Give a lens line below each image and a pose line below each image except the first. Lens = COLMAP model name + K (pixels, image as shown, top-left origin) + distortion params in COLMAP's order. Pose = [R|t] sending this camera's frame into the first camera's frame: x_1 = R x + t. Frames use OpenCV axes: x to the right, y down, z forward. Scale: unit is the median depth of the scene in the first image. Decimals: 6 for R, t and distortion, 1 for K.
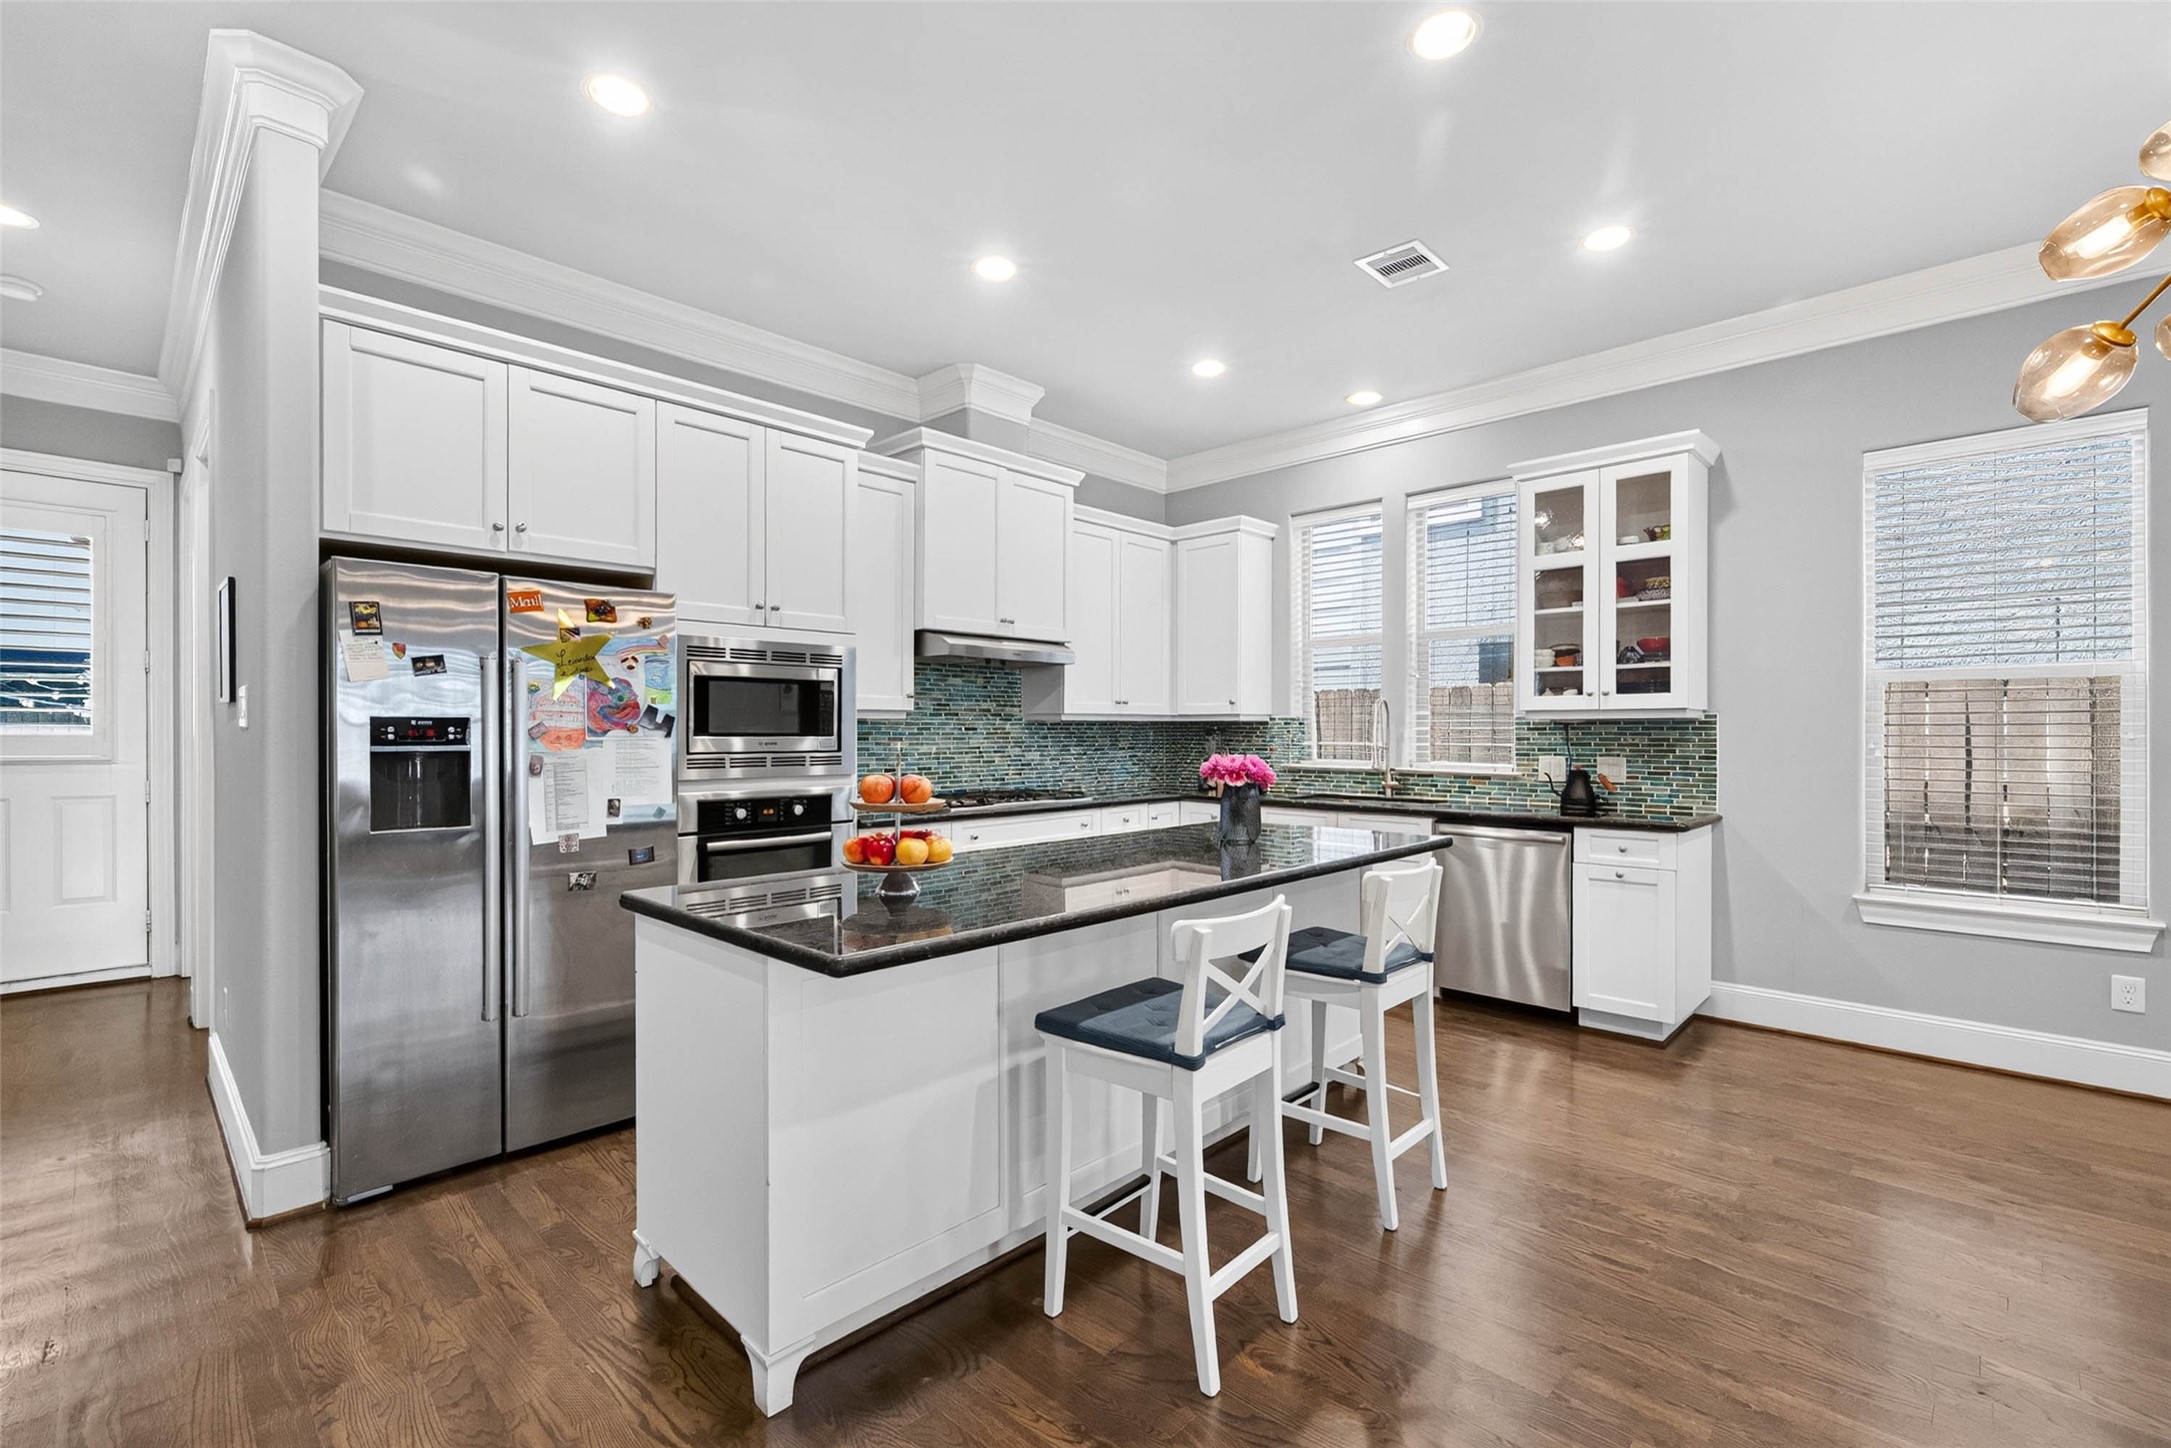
lens RADIAL K [[937.5, 0, 1088.8], [0, 937.5, 728.3], [0, 0, 1]] dist [0.005256, -0.000161]
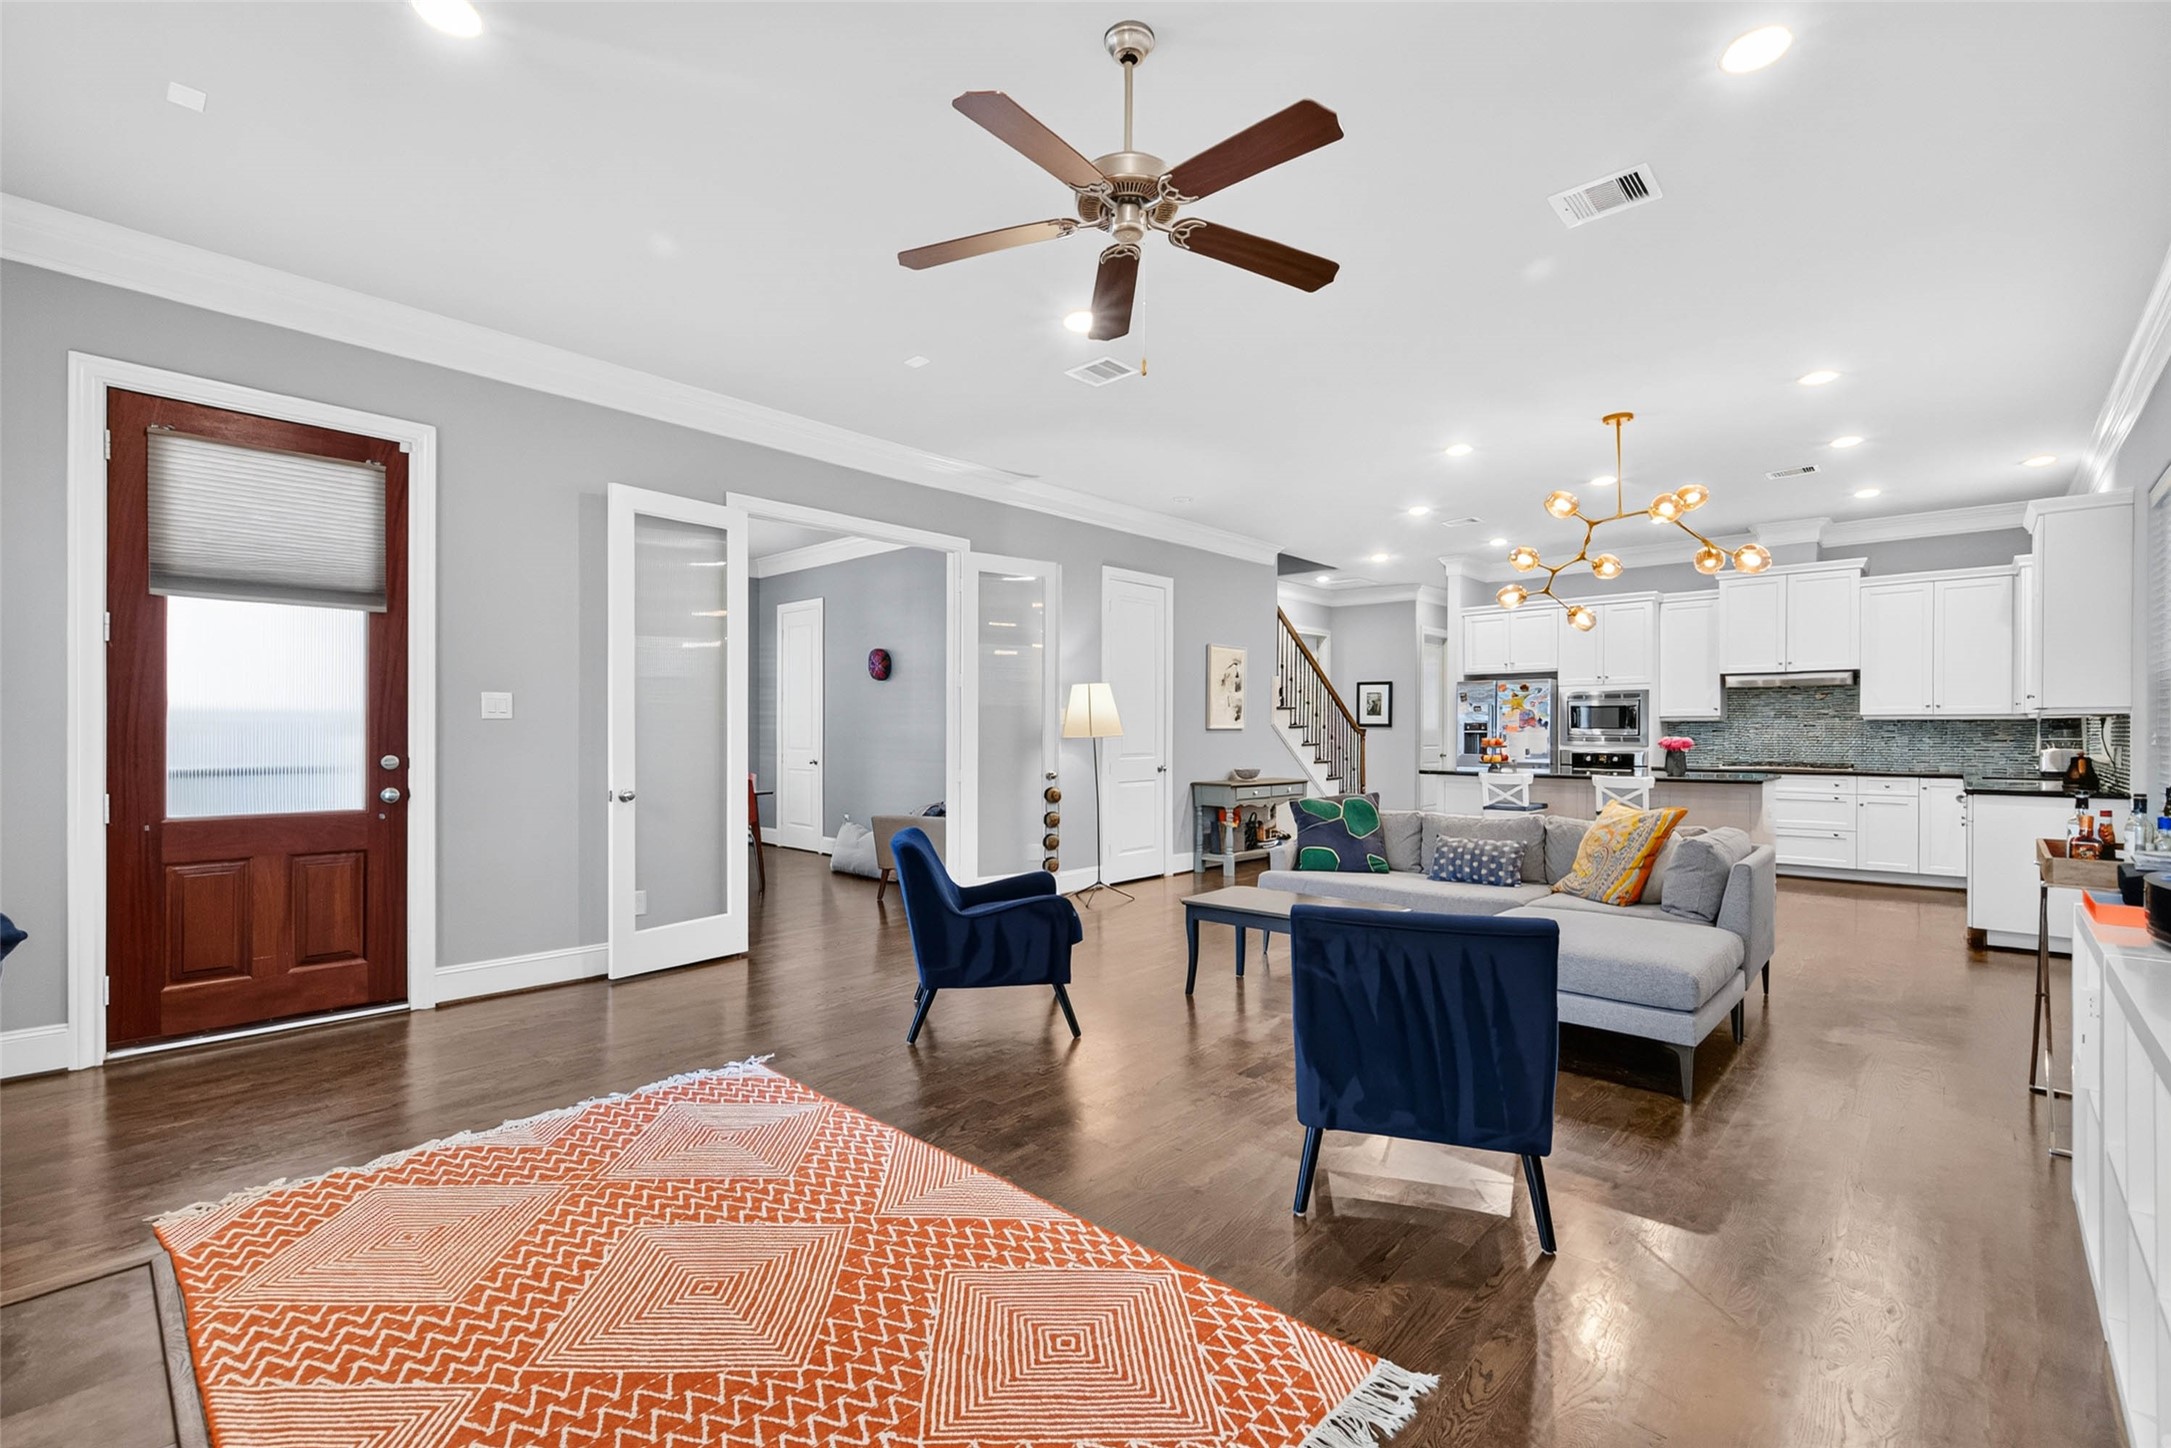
lens RADIAL K [[947.4, 0, 1087.1], [0, 947.4, 733.0], [0, 0, 1]] dist [-0.000141, -0.000018]
pose [[0.012776, -0.002914, -0.999914, 2.232854], [-0.001908, 0.999994, -0.002938, 0.030108], [0.999917, 0.001946, 0.012771, -0.415985]]
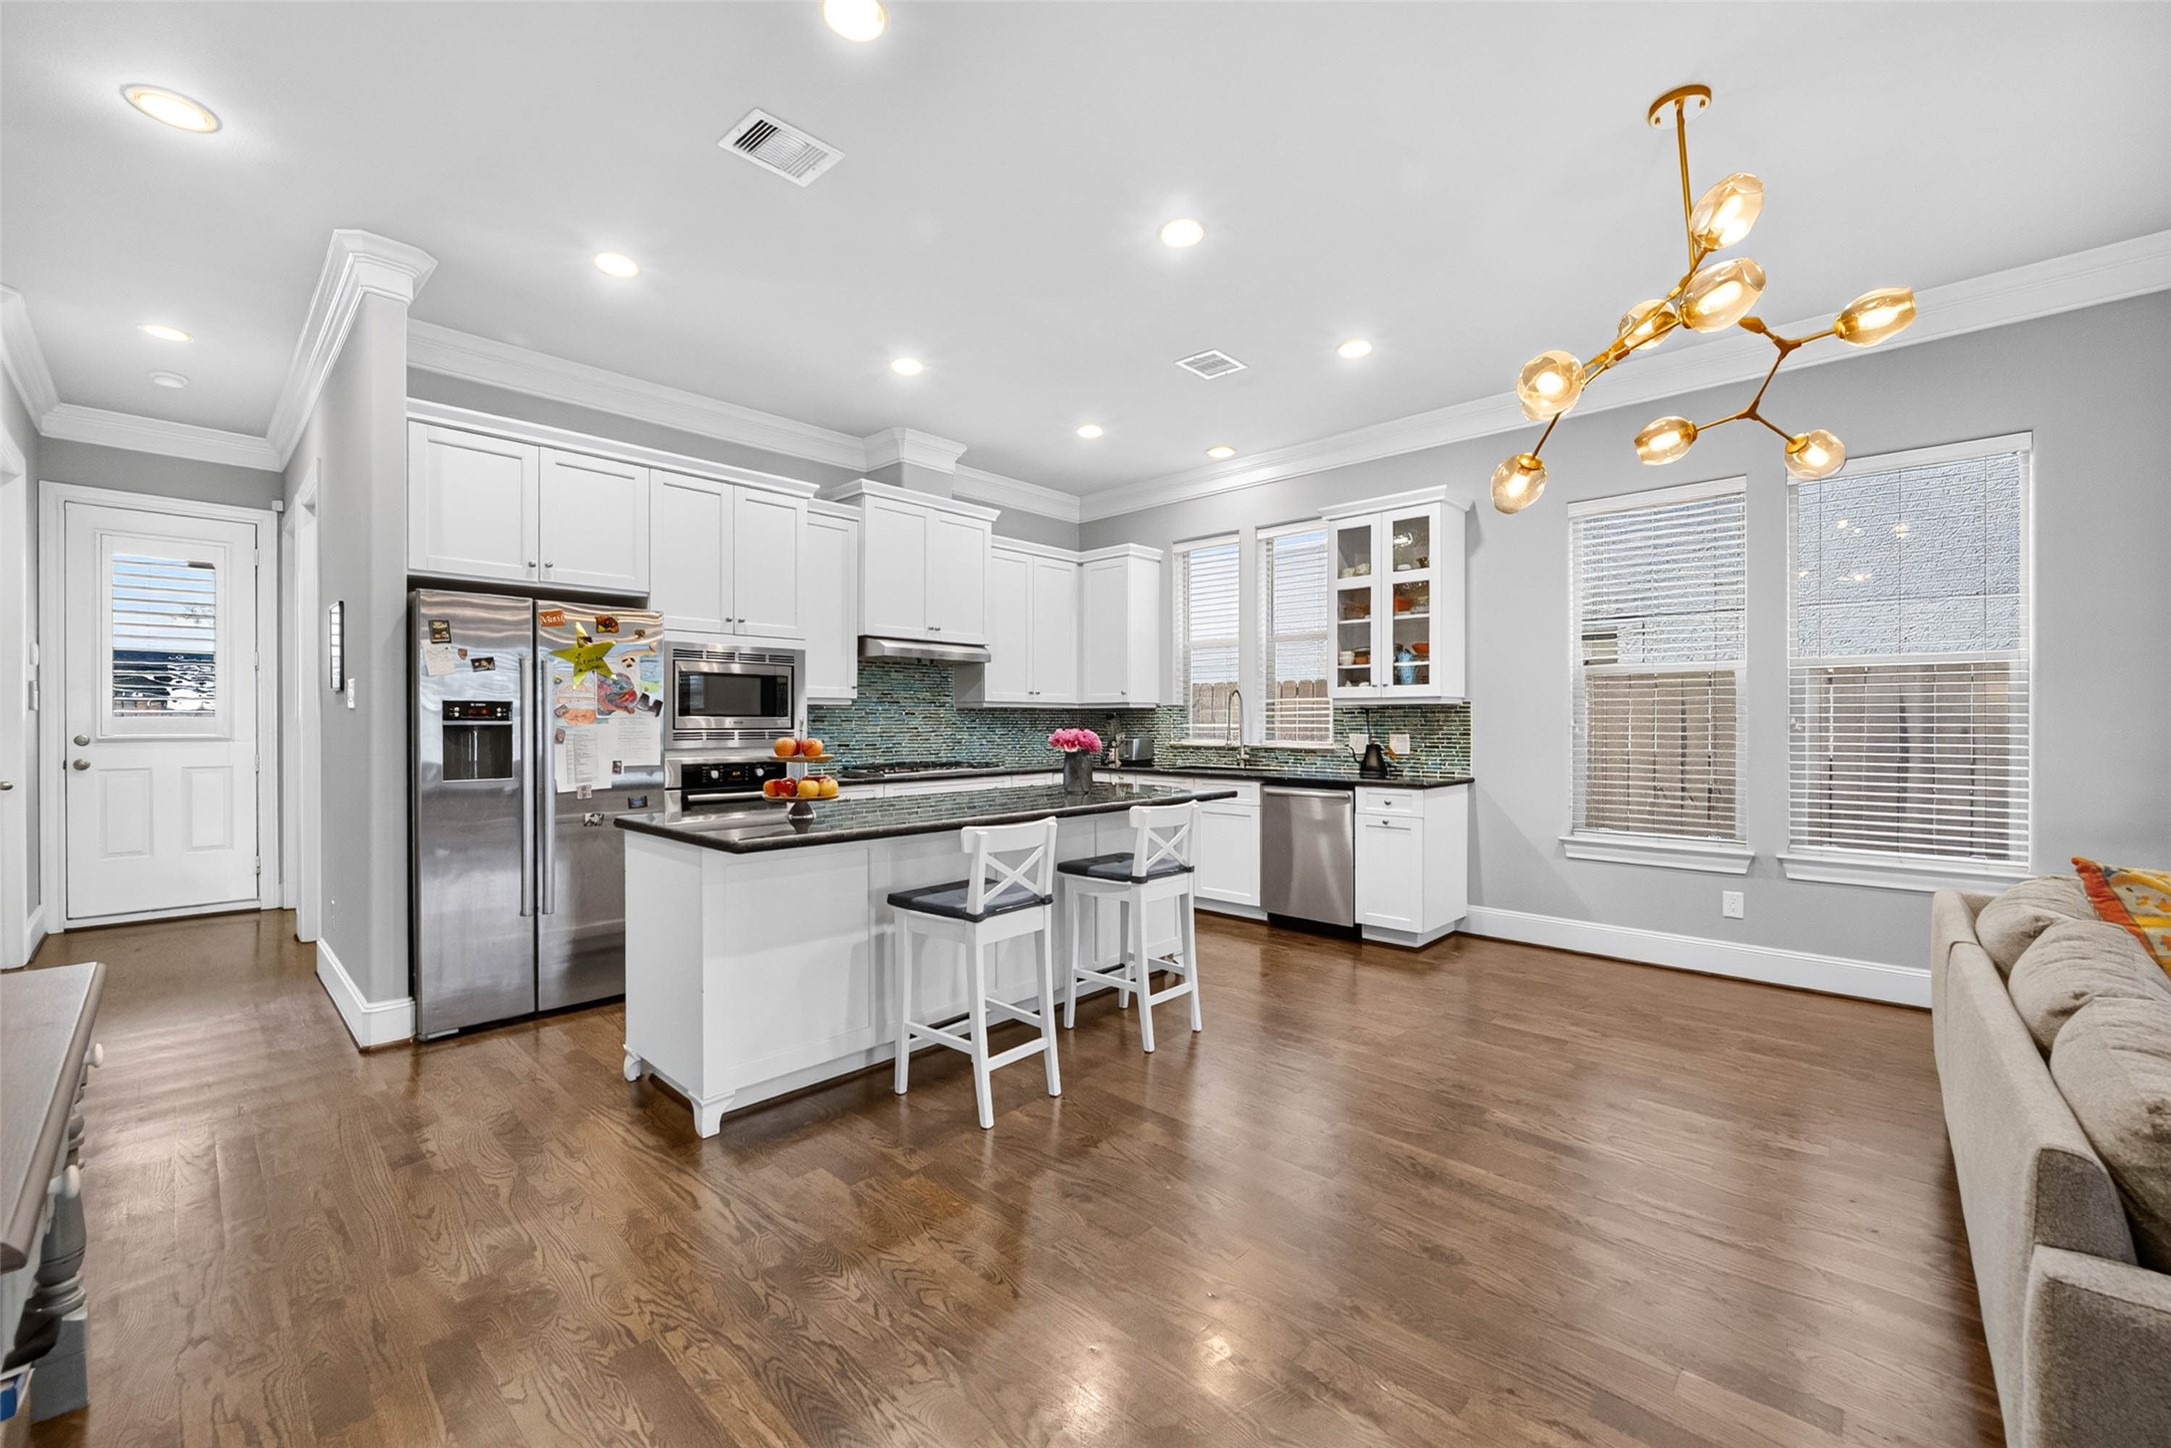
lens RADIAL K [[856.7, 0, 1084.2], [0, 856.7, 720.3], [0, 0, 1]] dist [0.000896, 0.000216]
pose [[0.999963, -0.000177, 0.008574, 0.146232], [0.000165, 0.999999, 0.001406, 0.012089], [-0.008574, -0.001404, 0.999962, -0.227533]]
